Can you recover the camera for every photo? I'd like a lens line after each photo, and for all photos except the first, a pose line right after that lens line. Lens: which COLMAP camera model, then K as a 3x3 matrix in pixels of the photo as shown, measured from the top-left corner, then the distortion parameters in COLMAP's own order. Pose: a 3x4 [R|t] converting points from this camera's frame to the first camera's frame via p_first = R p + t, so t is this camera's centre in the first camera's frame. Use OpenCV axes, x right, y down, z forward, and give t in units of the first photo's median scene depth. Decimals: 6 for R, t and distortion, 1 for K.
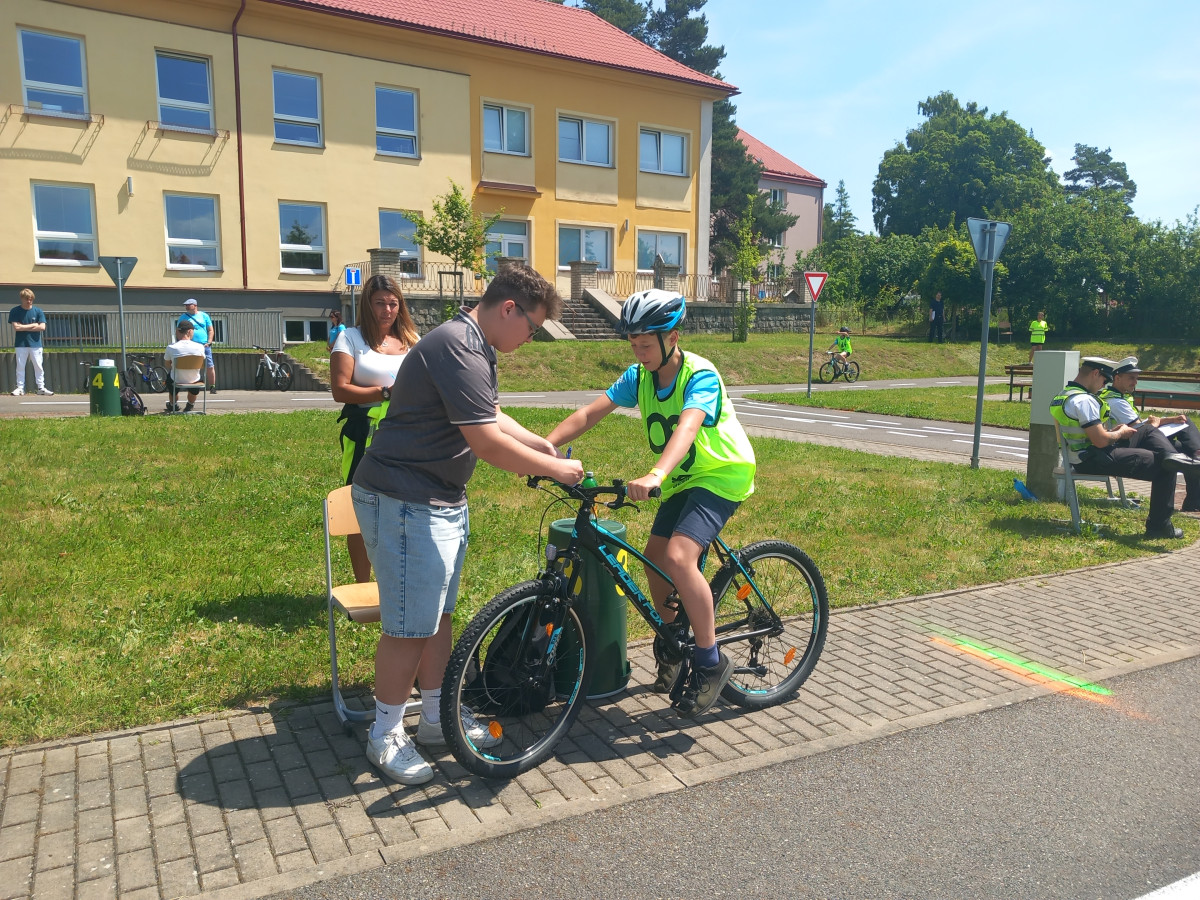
lens RADIAL K [[957.0, 0, 603.7], [0, 957.0, 450.2], [0, 0, 1]] dist [0.038930, -0.035658]
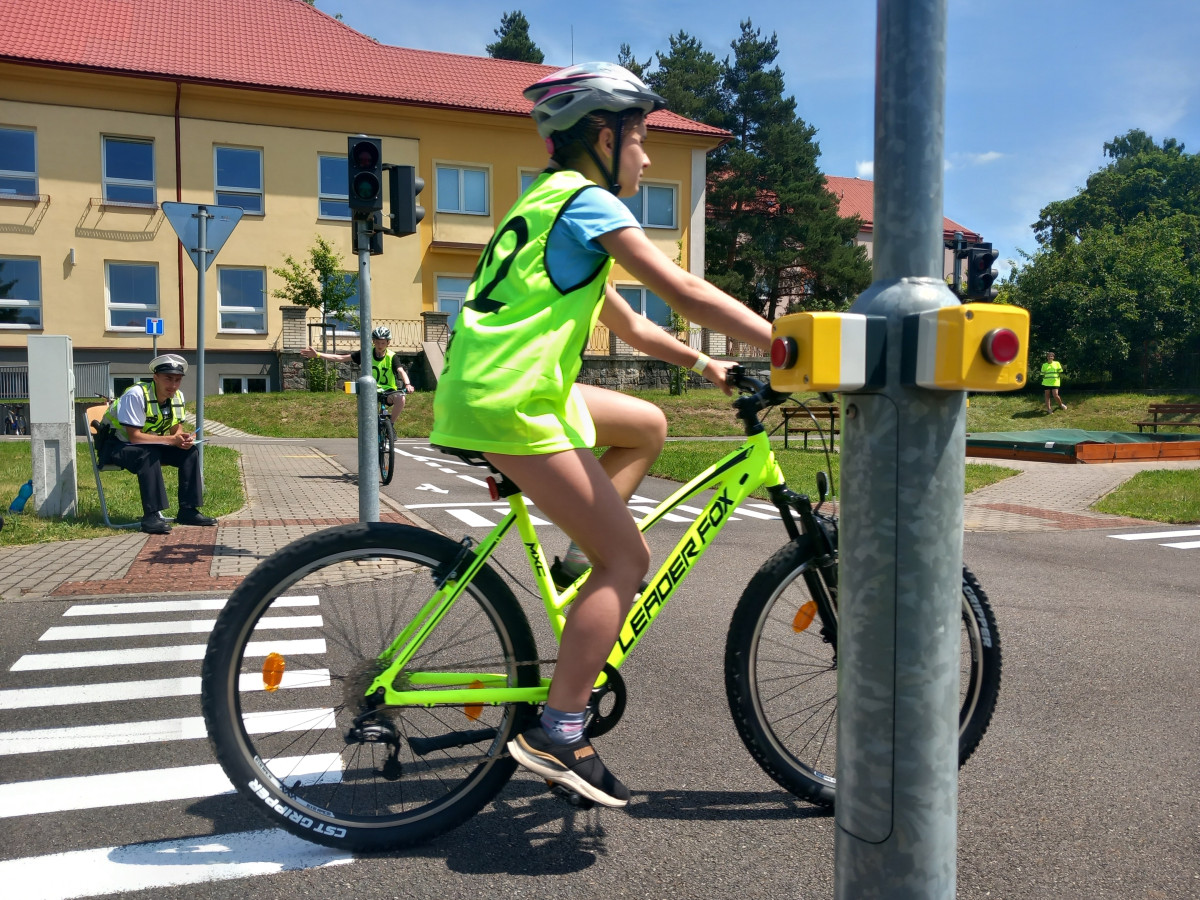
lens RADIAL K [[951.4, 0, 593.5], [0, 951.4, 471.8], [0, 0, 1]] dist [0.061930, -0.084140]
pose [[0.963529, 0.012191, -0.267326, 0.351317], [-0.027561, 0.998170, -0.053820, 0.014673], [0.266181, 0.059225, 0.962102, 0.100248]]
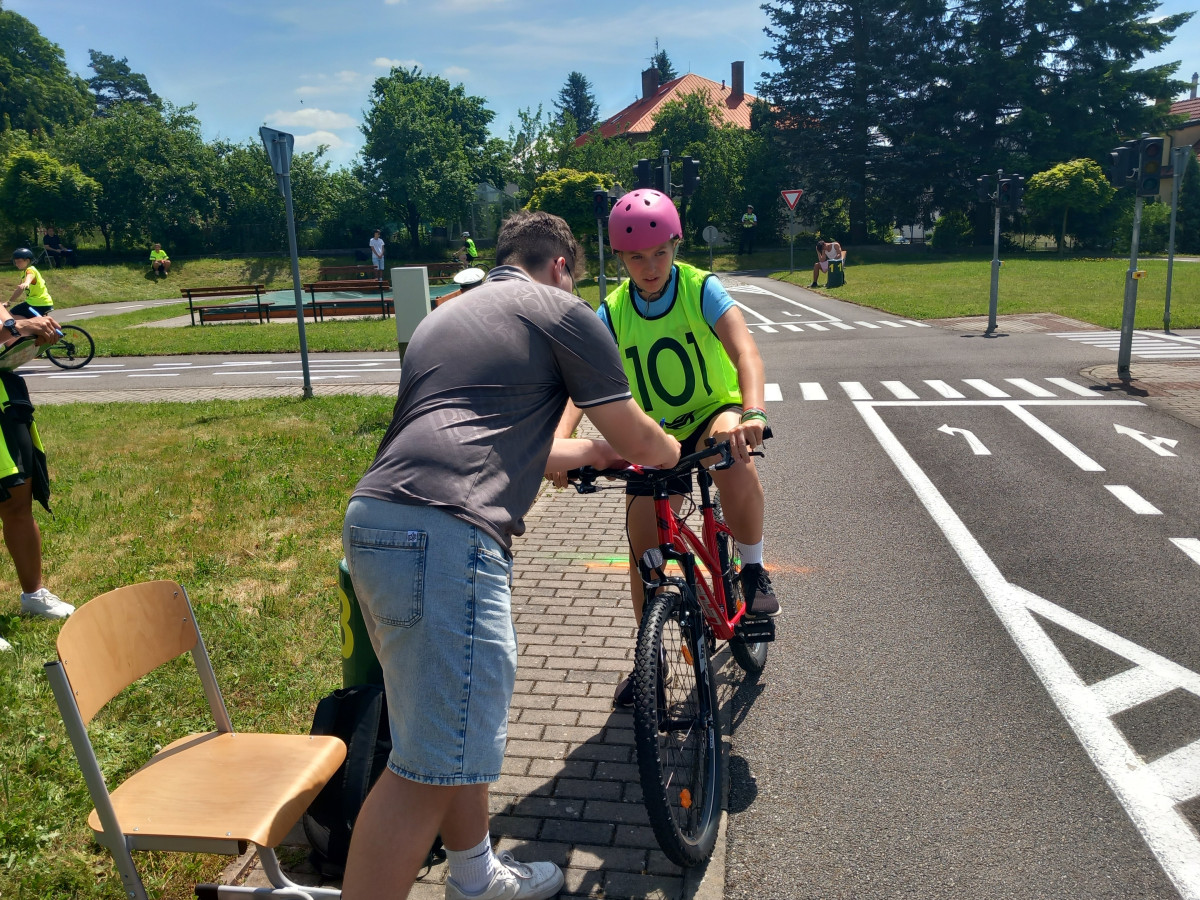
lens RADIAL K [[972.9, 0, 600.0], [0, 972.9, 450.0], [0, 0, 1]] dist [0.006312, 0.005422]
pose [[0.607592, -0.209157, 0.766215, -0.068475], [0.147188, 0.977645, 0.150155, -0.011925], [-0.780492, 0.021545, 0.624794, 0.064591]]
